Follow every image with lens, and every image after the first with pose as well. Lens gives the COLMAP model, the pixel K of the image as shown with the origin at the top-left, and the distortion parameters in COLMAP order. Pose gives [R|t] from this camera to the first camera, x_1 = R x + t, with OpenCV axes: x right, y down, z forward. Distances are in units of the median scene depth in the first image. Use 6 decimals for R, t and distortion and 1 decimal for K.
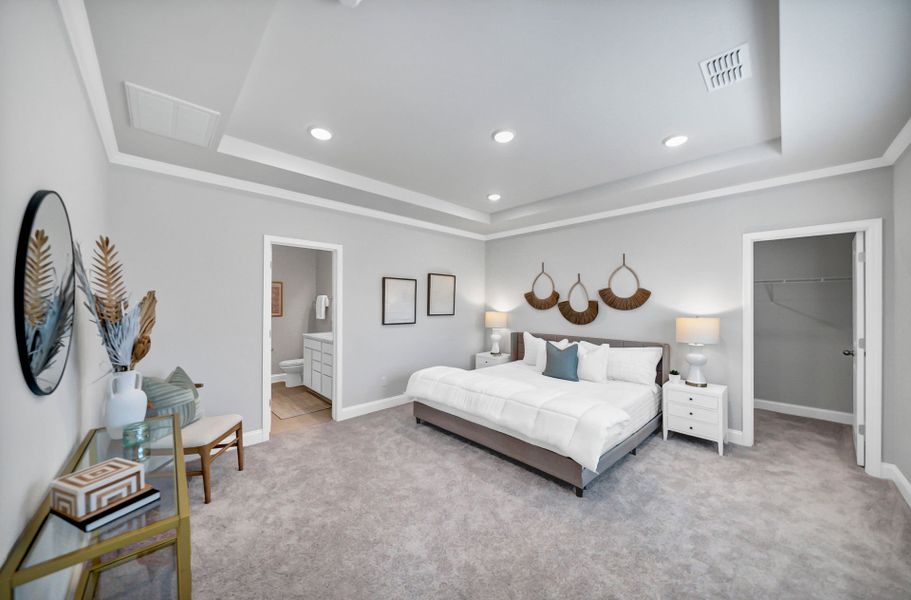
lens RADIAL K [[308.1, 0, 457.1], [0, 308.1, 302.2], [0, 0, 1]] dist [-0.005164, 0.000420]
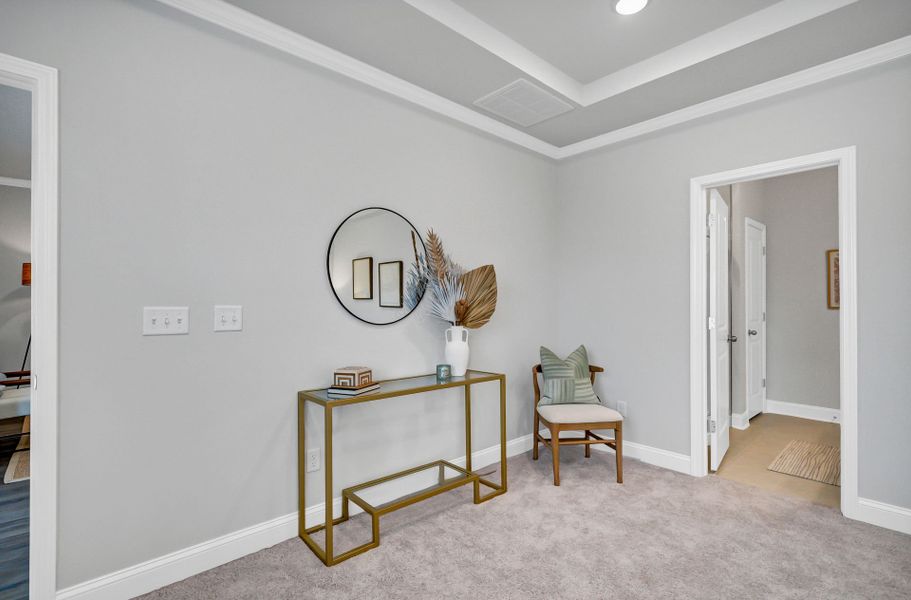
lens RADIAL K [[424.9, 0, 454.8], [0, 424.9, 300.4], [0, 0, 1]] dist [0.001399, -0.000192]
pose [[-0.023011, -0.003882, -0.999728, 0.432815], [0.004356, 0.999983, -0.003983, 0.069715], [0.999726, -0.004447, -0.022993, 0.596568]]
